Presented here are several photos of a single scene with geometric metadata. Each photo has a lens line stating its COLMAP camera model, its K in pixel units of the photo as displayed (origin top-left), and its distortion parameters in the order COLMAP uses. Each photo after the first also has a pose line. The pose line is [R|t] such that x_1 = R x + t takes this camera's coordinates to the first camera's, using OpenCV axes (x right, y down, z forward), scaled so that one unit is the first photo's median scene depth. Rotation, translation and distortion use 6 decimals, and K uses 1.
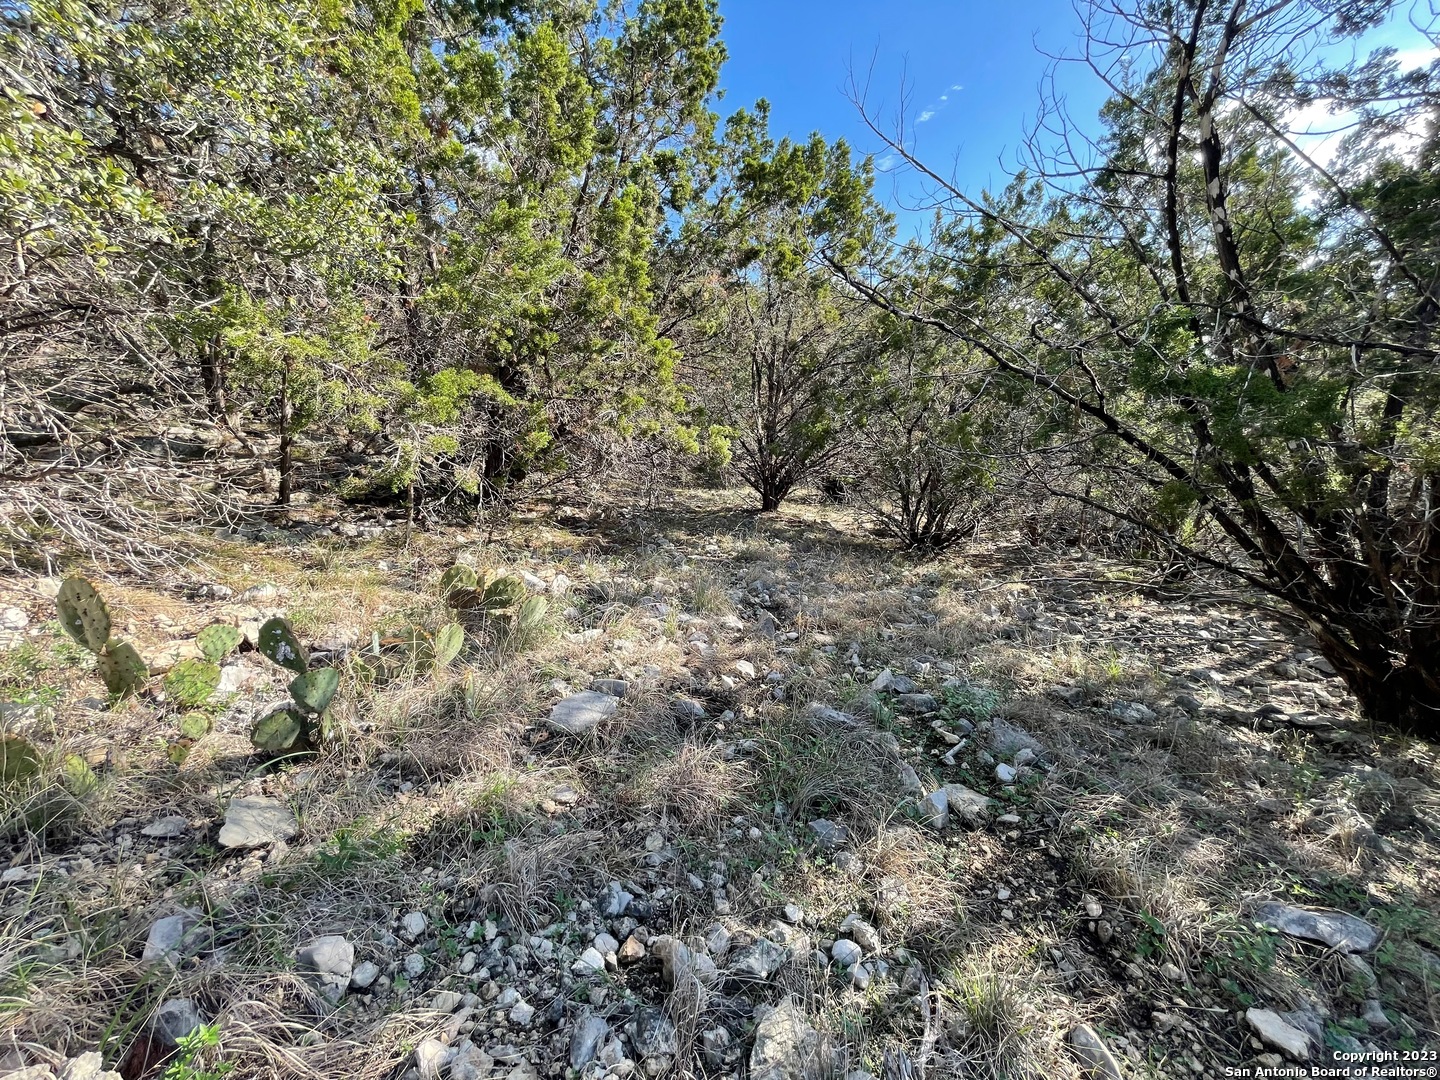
lens RADIAL K [[581.1, 0, 720.0], [0, 581.1, 539.2], [0, 0, 1]] dist [0.003616, 0.000484]
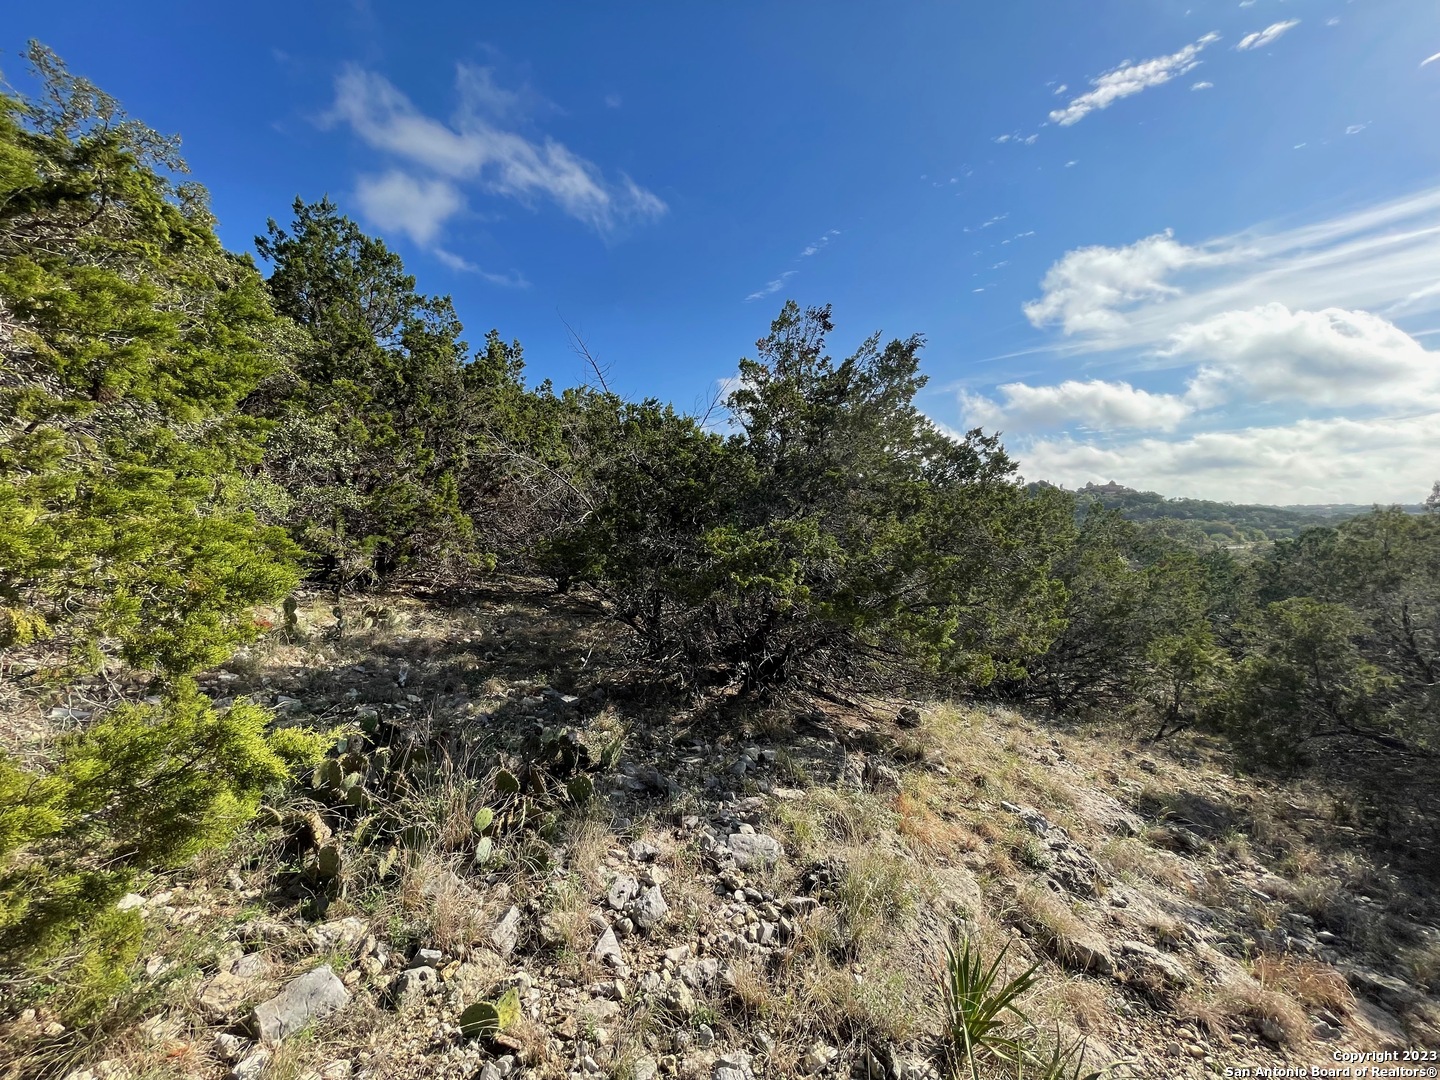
lens RADIAL K [[581.1, 0, 719.4], [0, 581.1, 547.5], [0, 0, 1]] dist [0.003616, 0.000484]
pose [[0.983473, 0.040546, 0.176456, 0.429044], [-0.017408, 0.991262, -0.130752, 0.058423], [-0.180215, 0.125519, 0.975586, -1.248020]]
